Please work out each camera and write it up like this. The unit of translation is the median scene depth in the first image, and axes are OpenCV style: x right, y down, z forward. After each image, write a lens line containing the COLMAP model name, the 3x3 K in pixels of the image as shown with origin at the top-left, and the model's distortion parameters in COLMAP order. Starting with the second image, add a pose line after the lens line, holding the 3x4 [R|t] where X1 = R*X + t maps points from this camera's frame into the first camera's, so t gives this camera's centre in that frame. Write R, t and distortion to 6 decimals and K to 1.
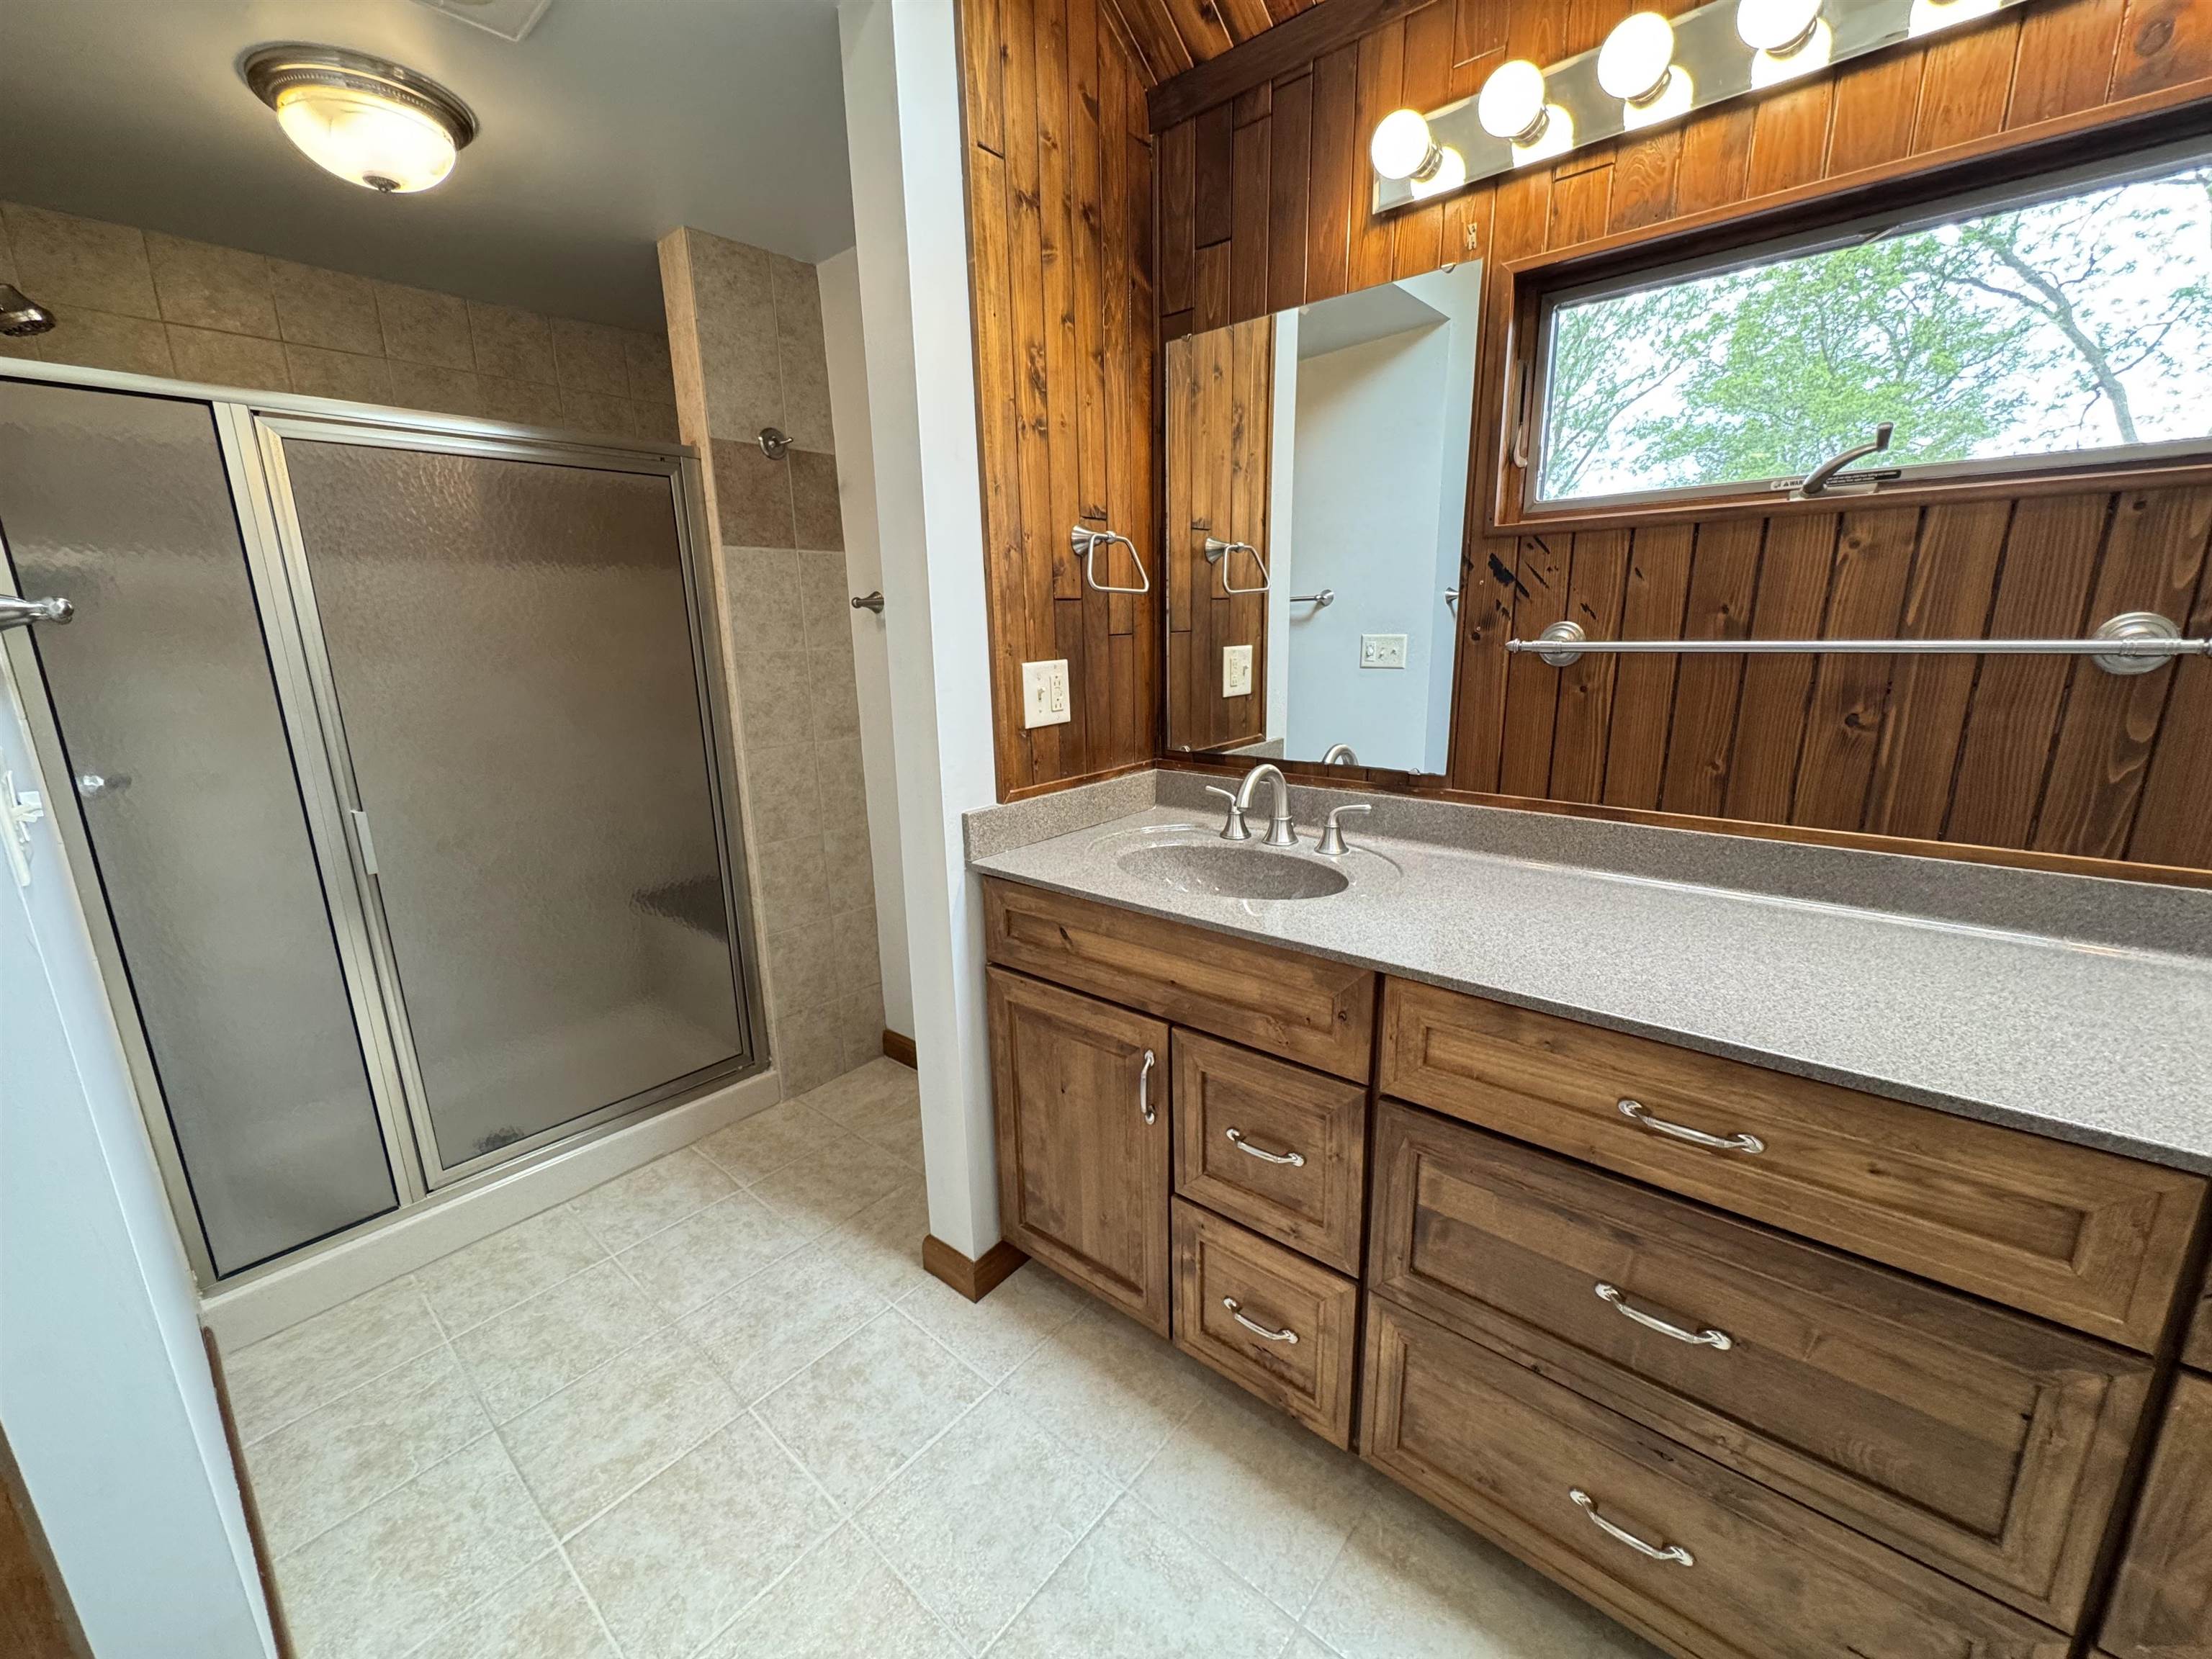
lens RADIAL K [[875.1, 0, 1099.4], [0, 875.1, 824.1], [0, 0, 1]] dist [-0.001023, 0.000127]
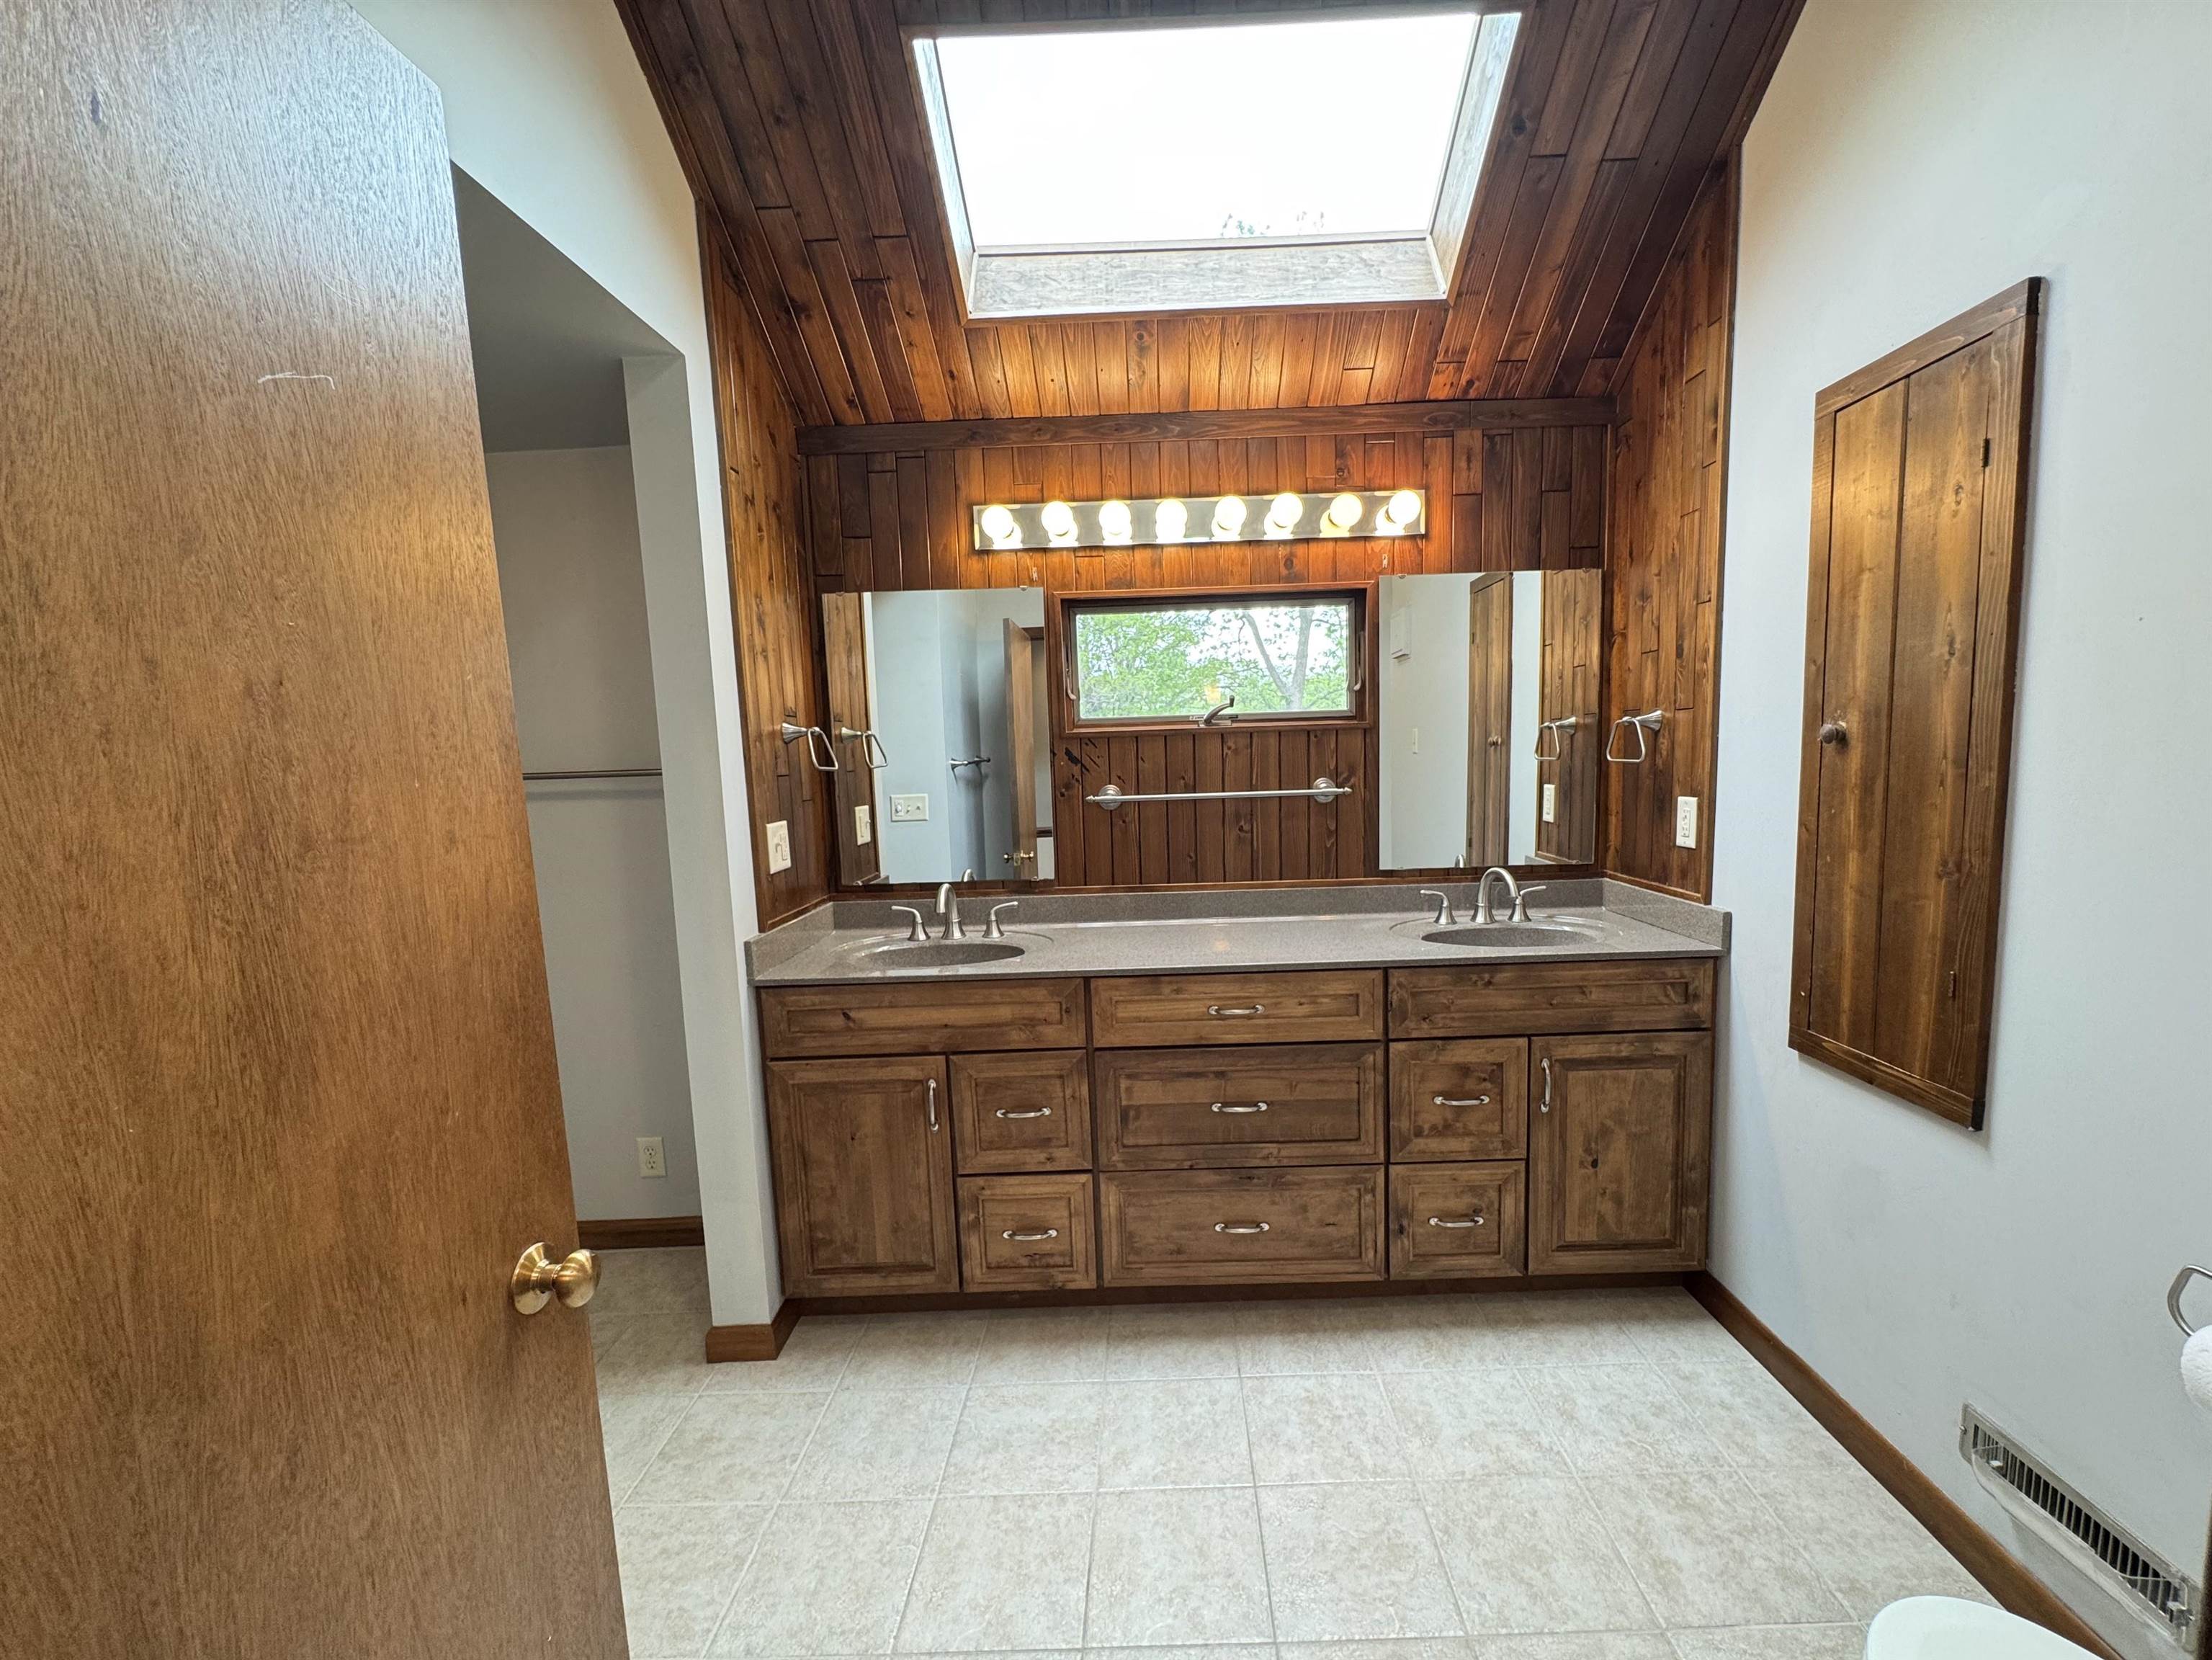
lens RADIAL K [[895.4, 0, 1117.9], [0, 895.4, 841.7], [0, 0, 1]] dist [-0.000380, -0.000441]
pose [[0.782524, -0.061306, 0.619595, -0.630550], [0.156891, 0.982444, -0.100939, 0.073717], [-0.602529, 0.176196, 0.778404, -0.439951]]
